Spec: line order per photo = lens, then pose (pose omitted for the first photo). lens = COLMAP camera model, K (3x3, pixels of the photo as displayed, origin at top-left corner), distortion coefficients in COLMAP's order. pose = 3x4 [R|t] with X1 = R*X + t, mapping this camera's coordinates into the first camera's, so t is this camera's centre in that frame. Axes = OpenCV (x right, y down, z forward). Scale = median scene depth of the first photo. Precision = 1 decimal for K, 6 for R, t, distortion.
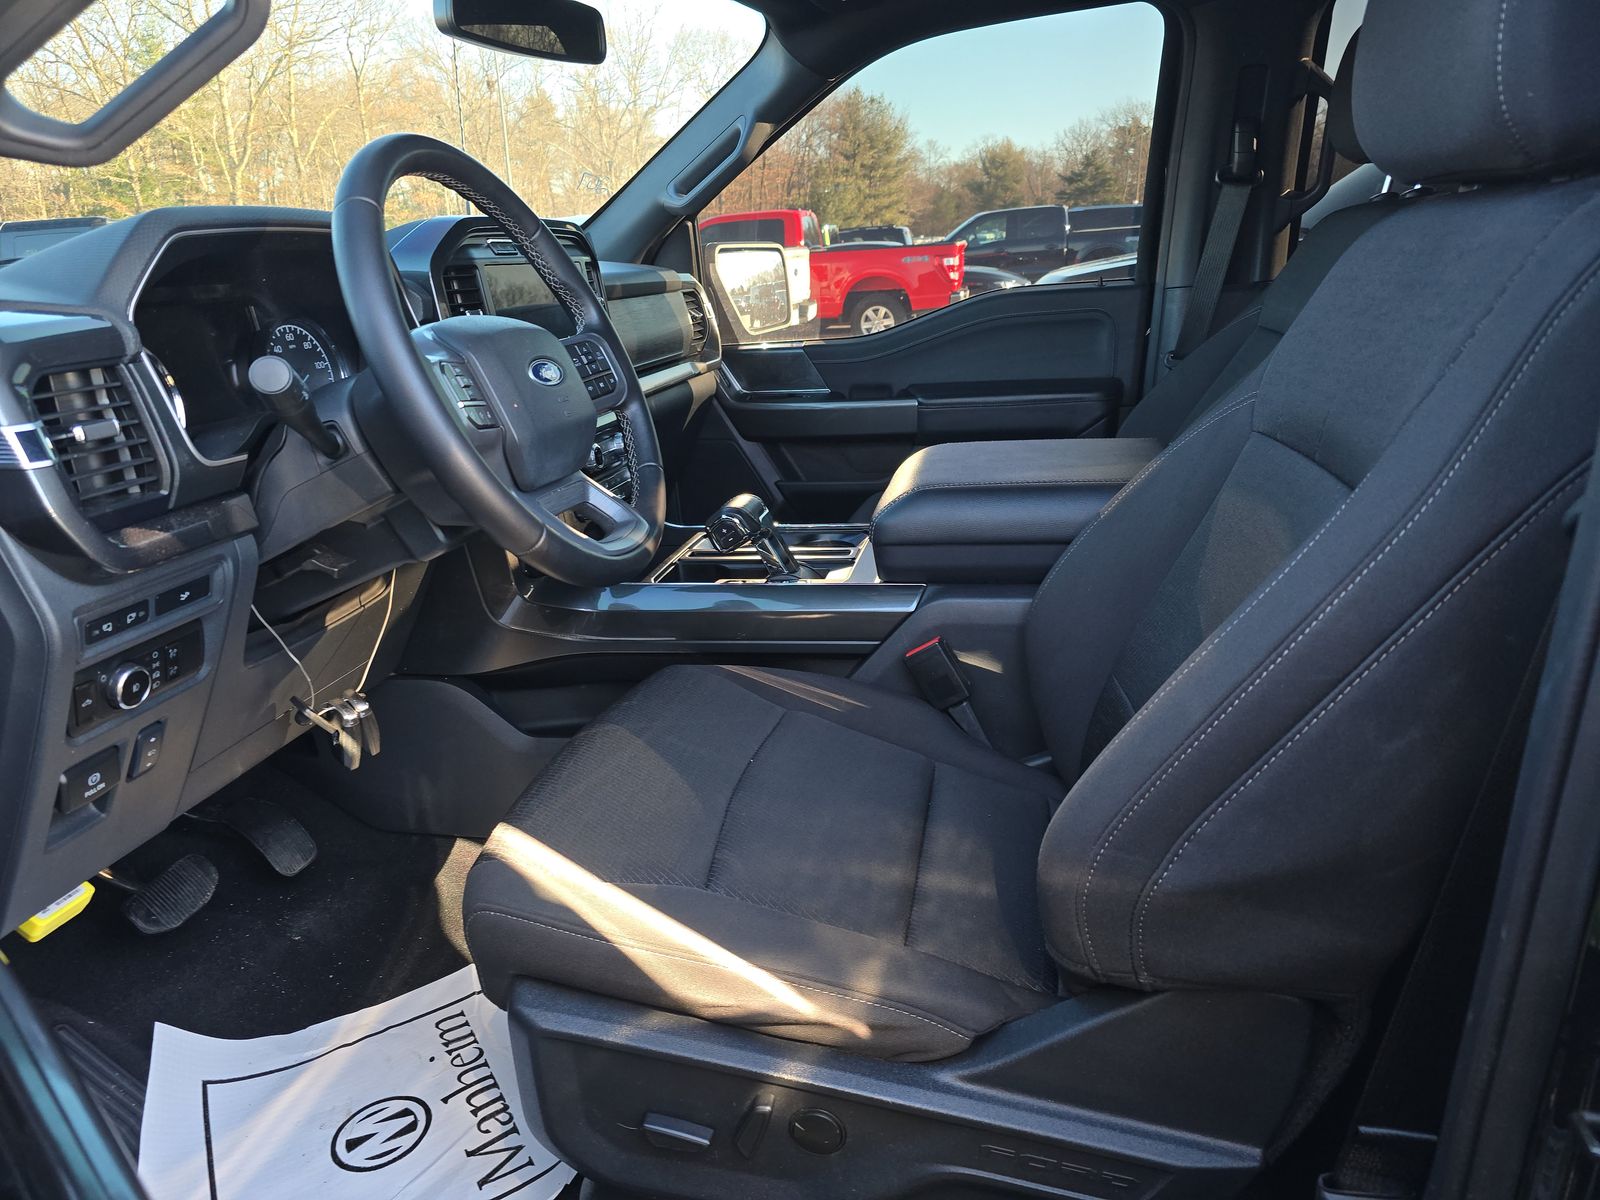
lens RADIAL K [[1083.5, 0, 791.9], [0, 1083.5, 605.0], [0, 0, 1]] dist [0.021988, -0.007945]
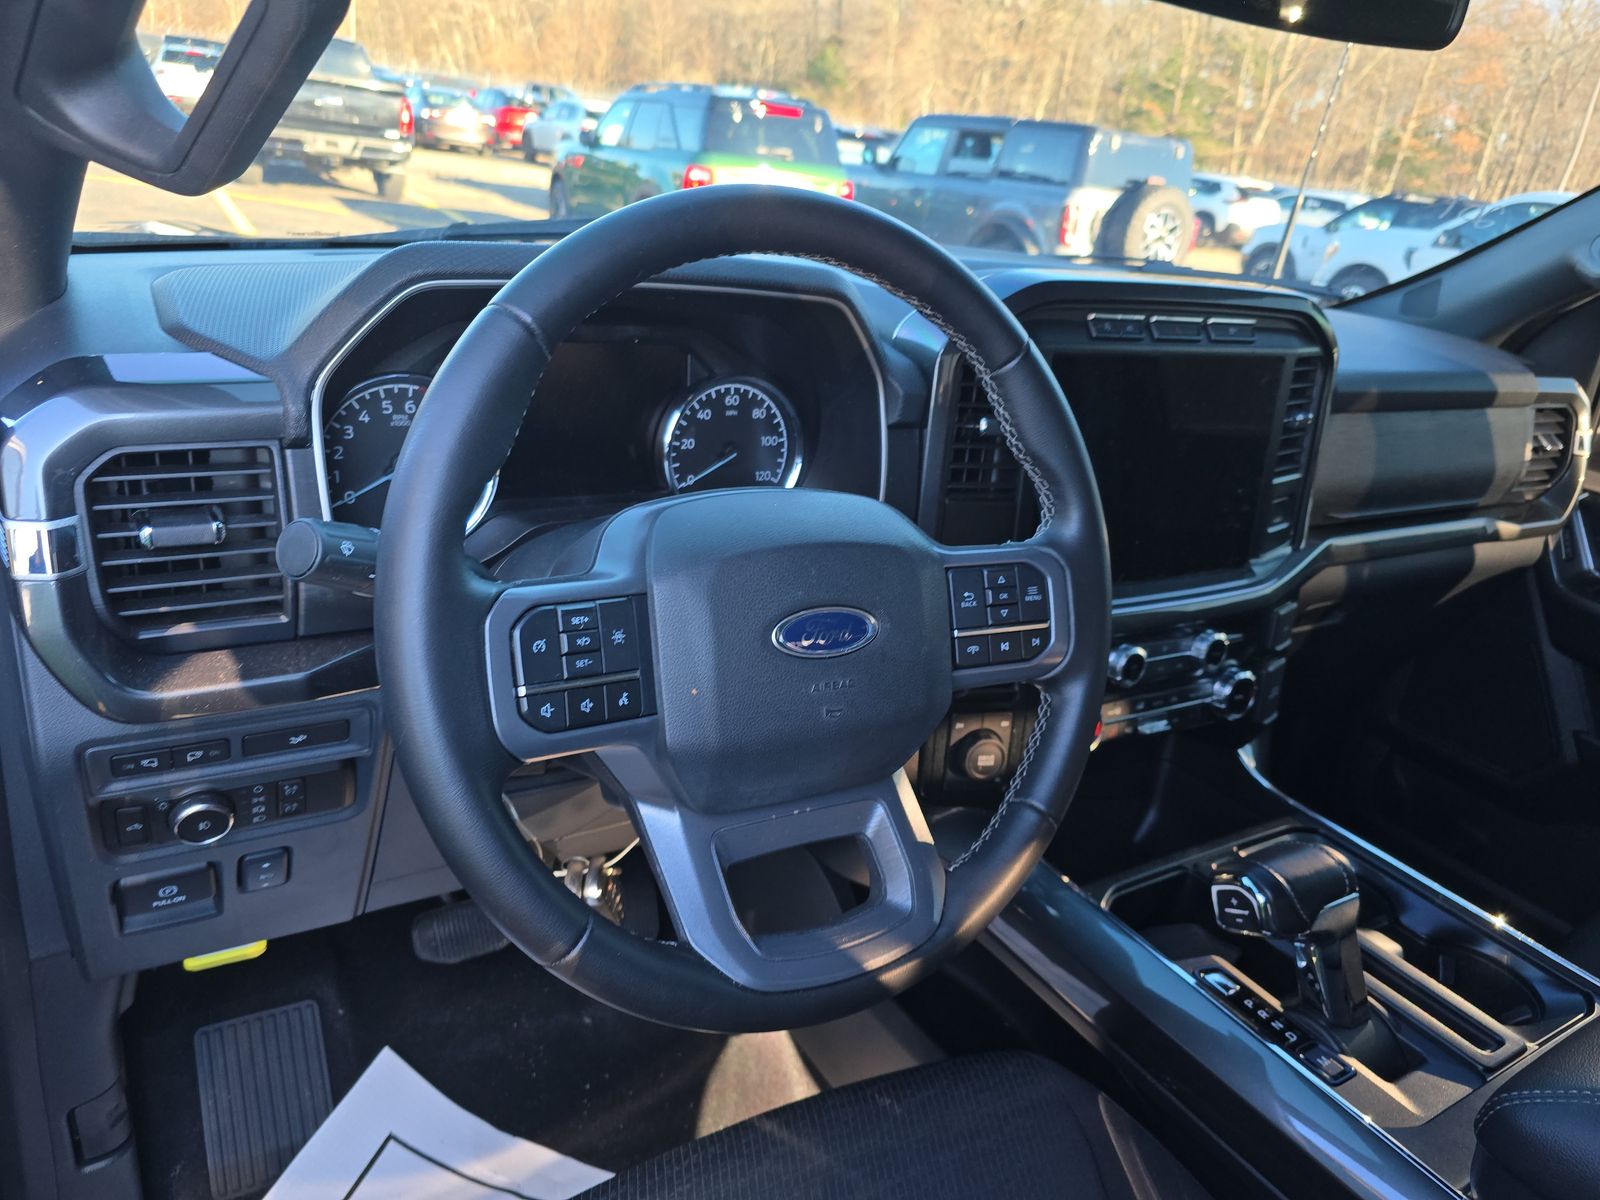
lens RADIAL K [[1083.5, 0, 809.2], [0, 1083.5, 589.6], [0, 0, 1]] dist [0.021988, -0.007945]
pose [[0.675865, 0.398818, -0.619799, 0.086305], [-0.367473, 0.911310, 0.185680, -0.275868], [0.638882, 0.102265, 0.762477, 0.463049]]
